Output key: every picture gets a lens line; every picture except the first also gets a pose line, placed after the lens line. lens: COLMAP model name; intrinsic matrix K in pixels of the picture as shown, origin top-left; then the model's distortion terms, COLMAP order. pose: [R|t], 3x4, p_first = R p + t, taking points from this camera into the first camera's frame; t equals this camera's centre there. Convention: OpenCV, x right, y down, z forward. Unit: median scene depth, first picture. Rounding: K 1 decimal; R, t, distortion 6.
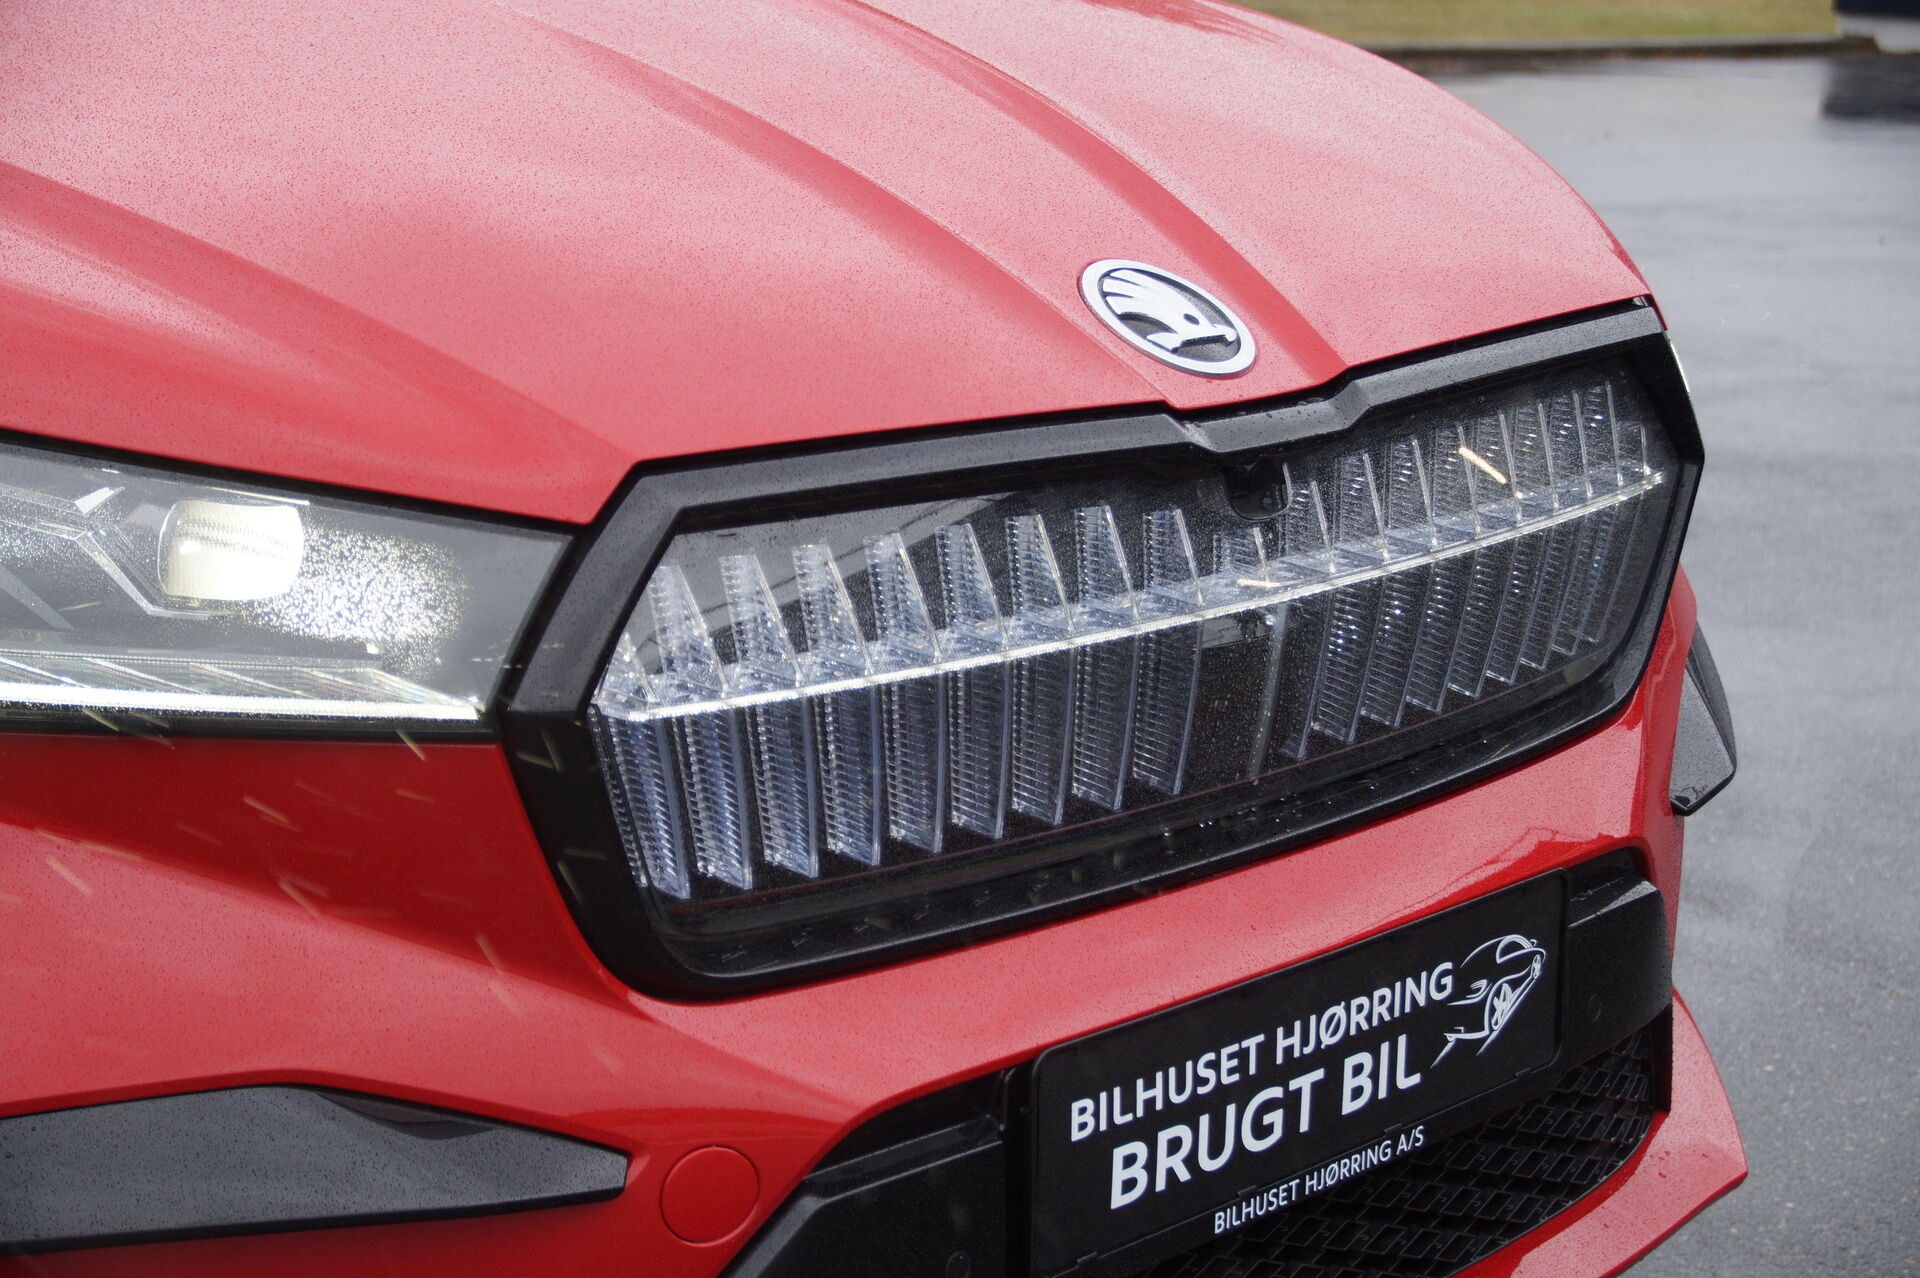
lens RADIAL K [[3832.6, 0, 960.0], [0, 3832.6, 639.0], [0, 0, 1]] dist [0.354474, 0.055649]
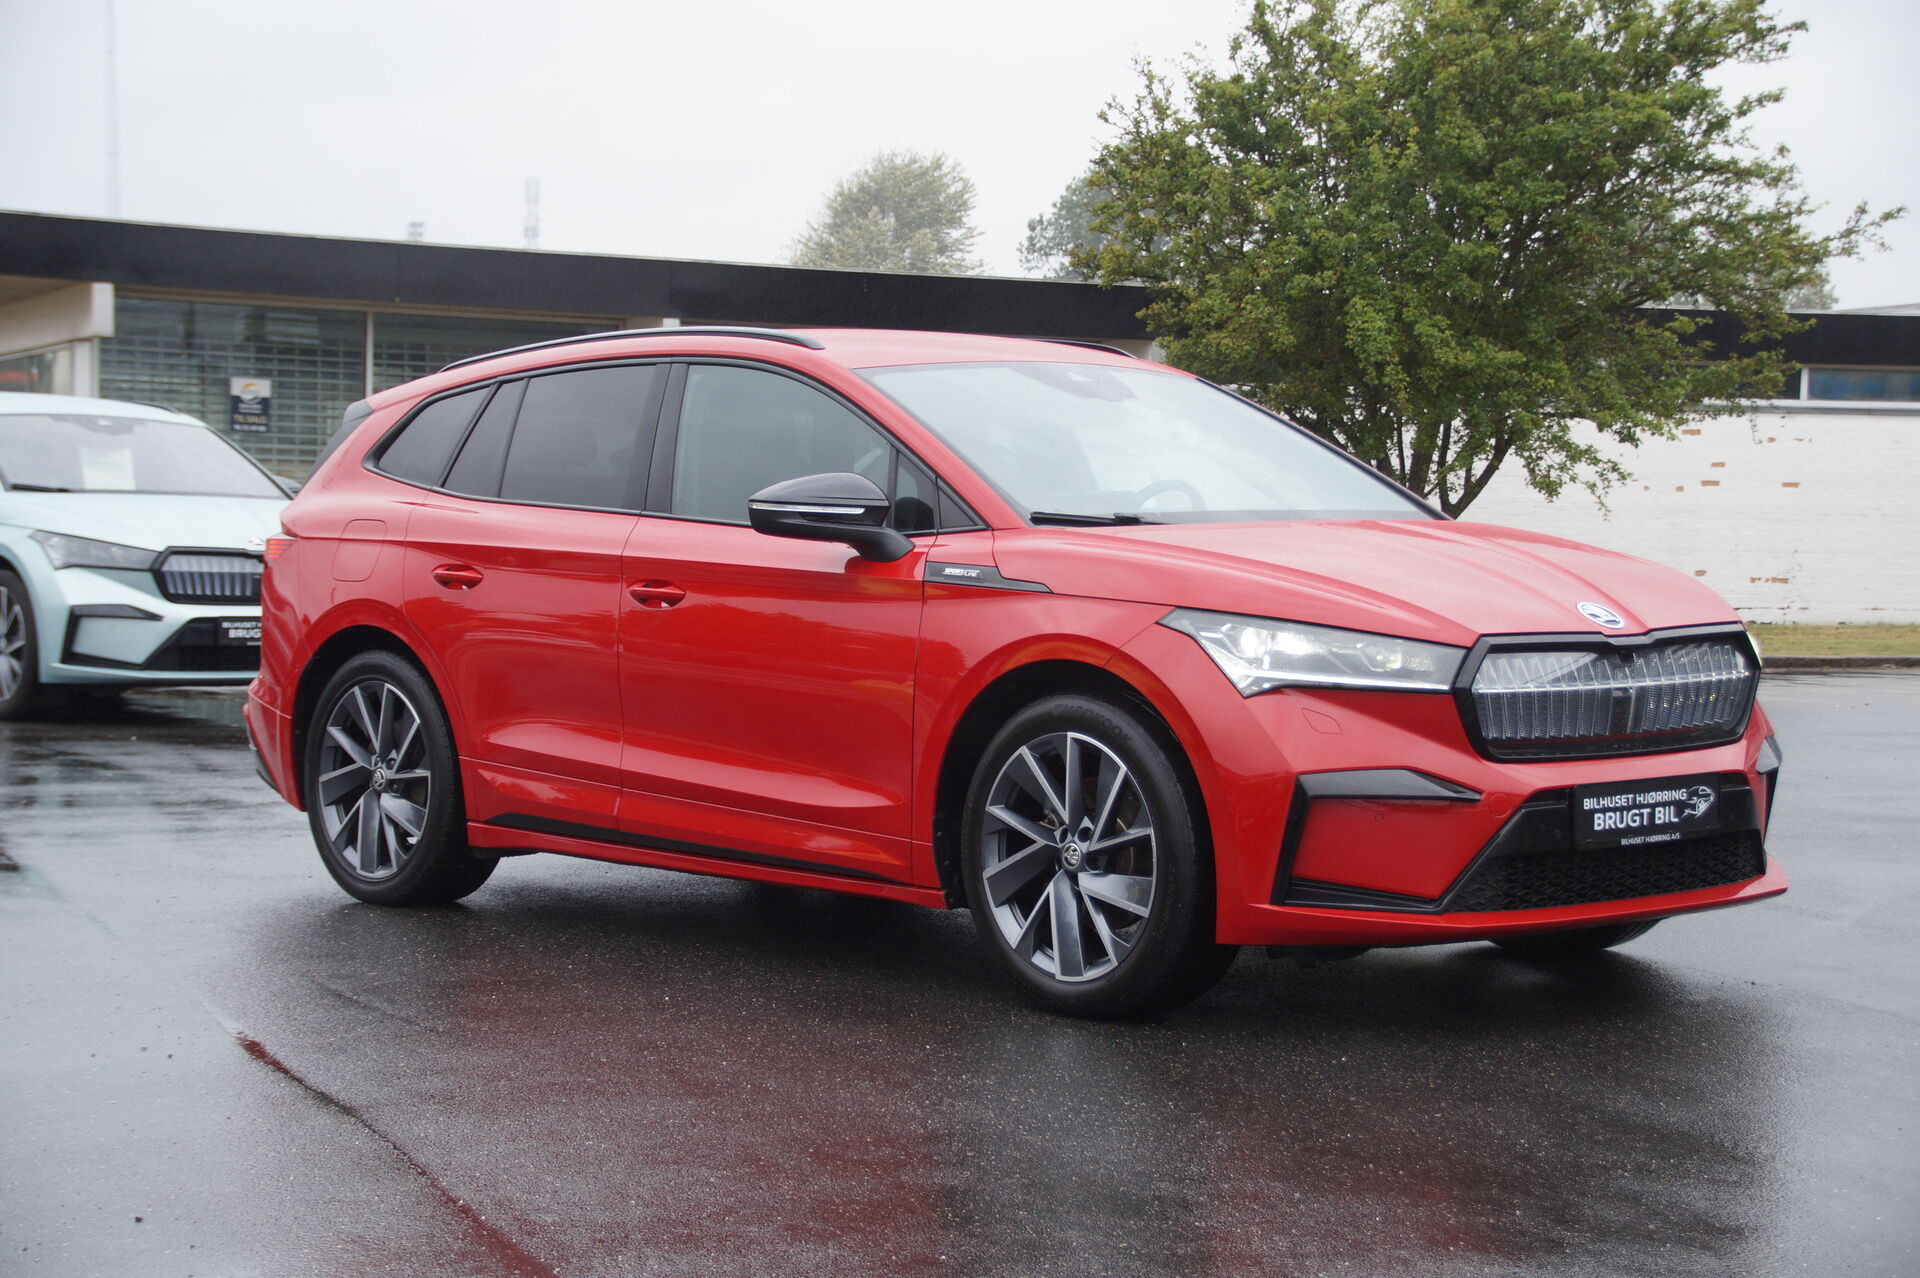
lens RADIAL K [[3431.3, 0, 960.0], [0, 3431.3, 639.0], [0, 0, 1]] dist [0.272100, 0.004687]
pose [[0.992911, -0.020144, -0.117143, -0.180597], [-0.000815, 0.984358, -0.176180, 0.558773], [0.118859, 0.175026, 0.977363, -2.498501]]
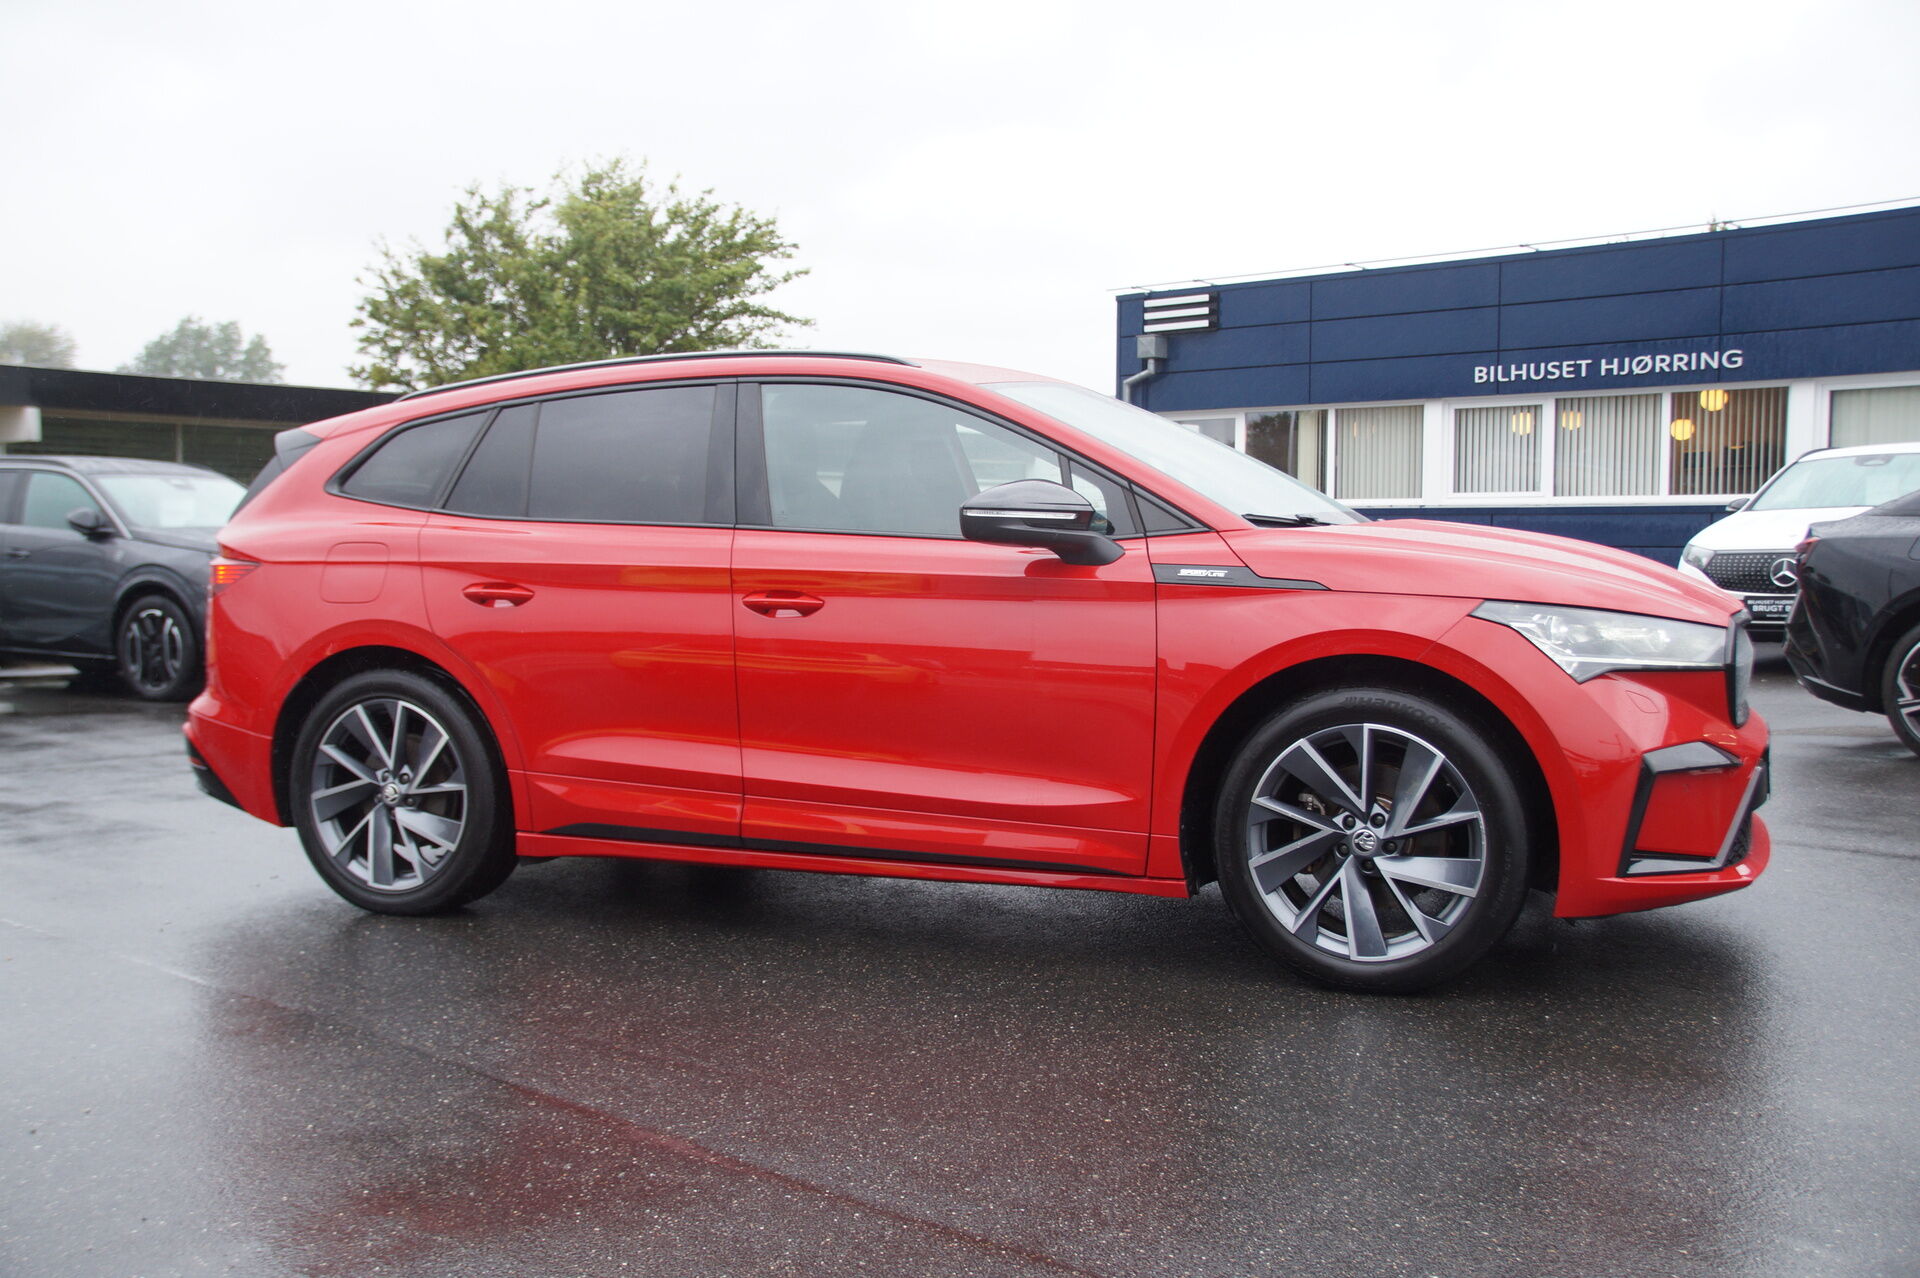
lens RADIAL K [[1893.6, 0, 960.0], [0, 1893.6, 639.0], [0, 0, 1]] dist [-0.016621, 0.001734]
pose [[0.947349, -0.065022, 0.313533, -1.503216], [0.111347, 0.984952, -0.132176, 0.165840], [-0.300221, 0.160128, 0.940333, -0.822461]]
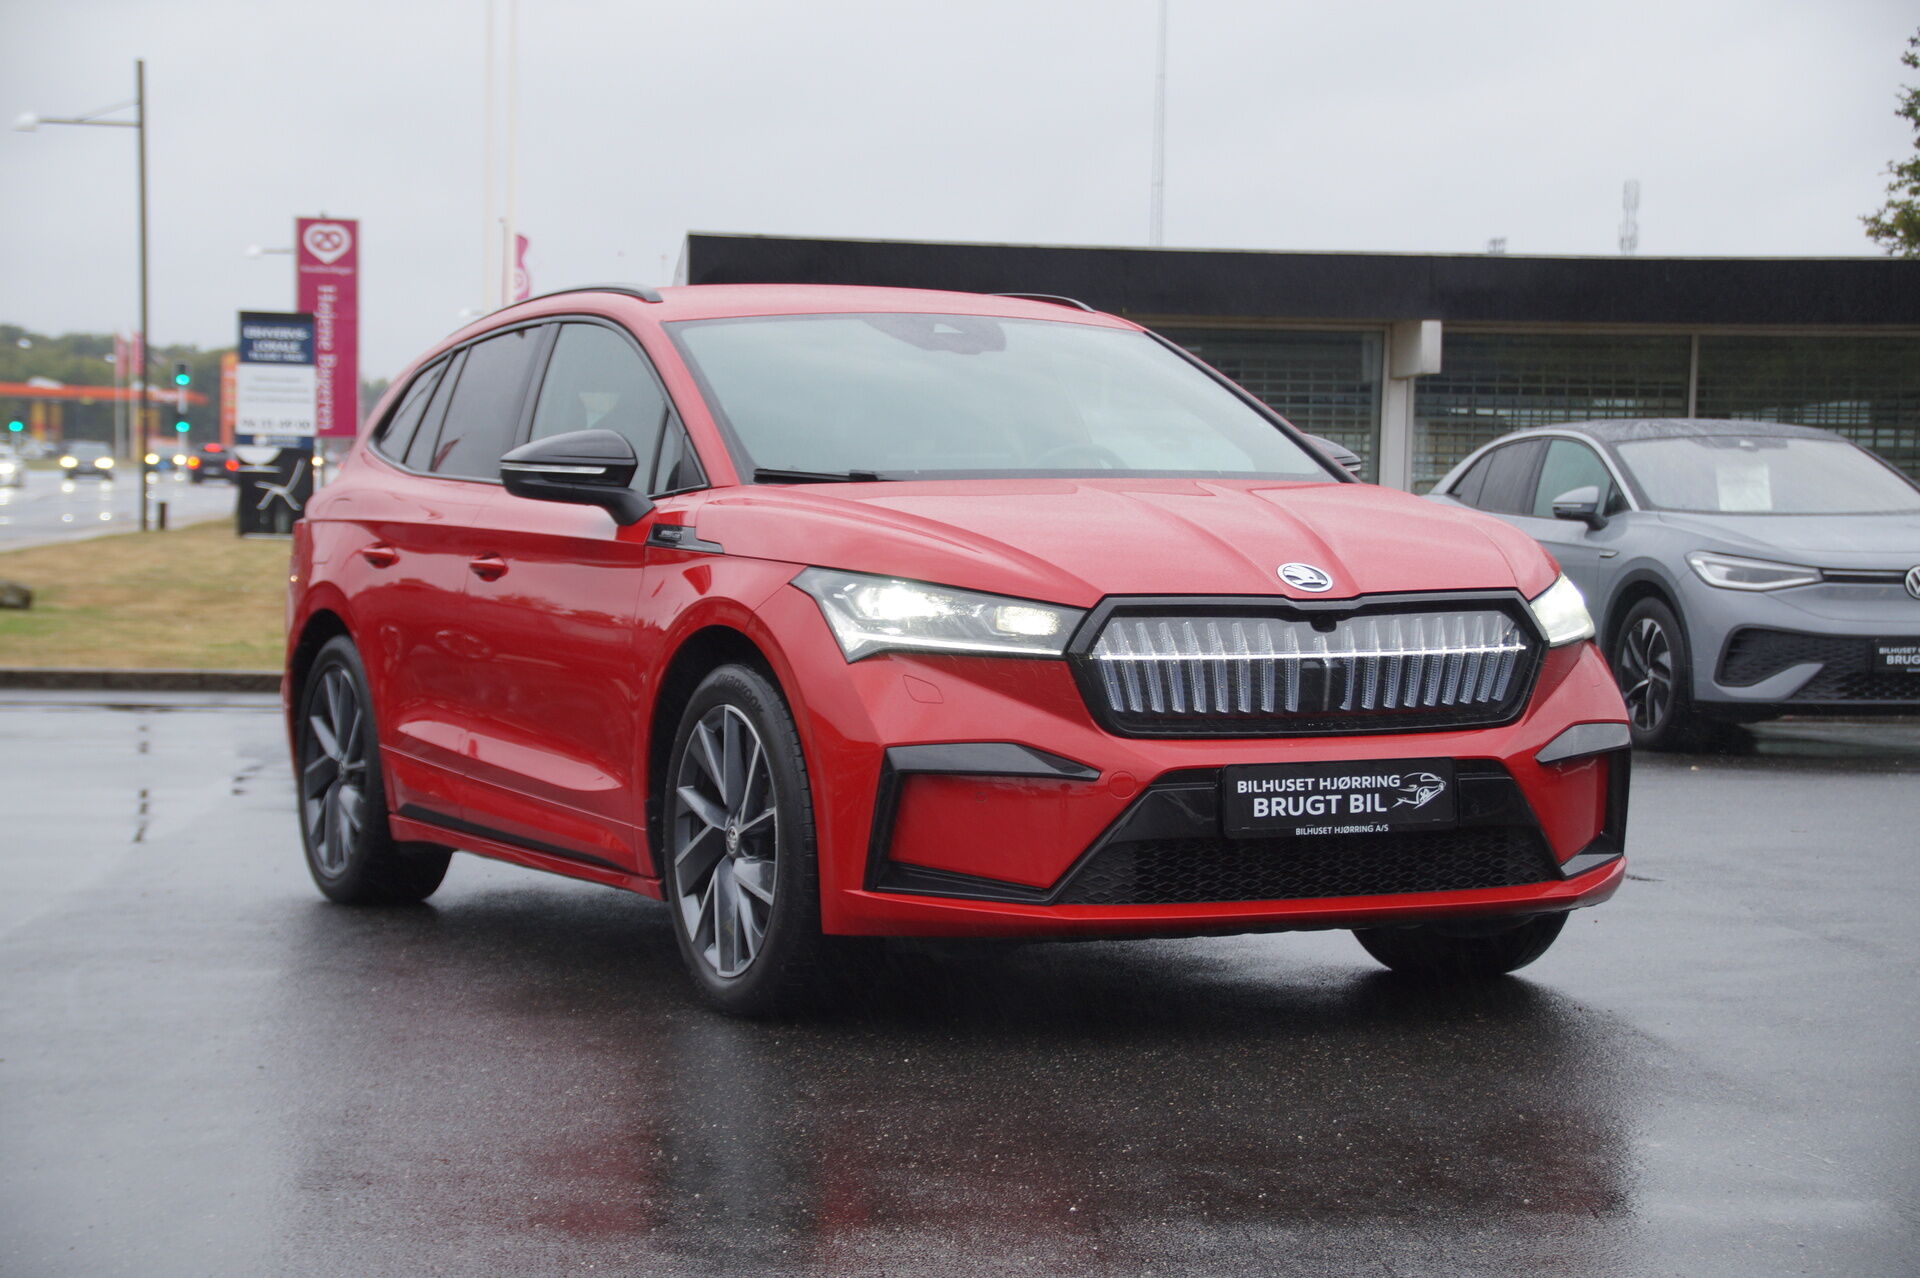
lens RADIAL K [[3832.6, 0, 960.0], [0, 3832.6, 639.0], [0, 0, 1]] dist [0.354474, 0.055649]
pose [[0.915450, -0.018828, -0.401991, 1.155898], [-0.060121, 0.981296, -0.182873, 0.618707], [0.397916, 0.191580, 0.897196, -2.194524]]
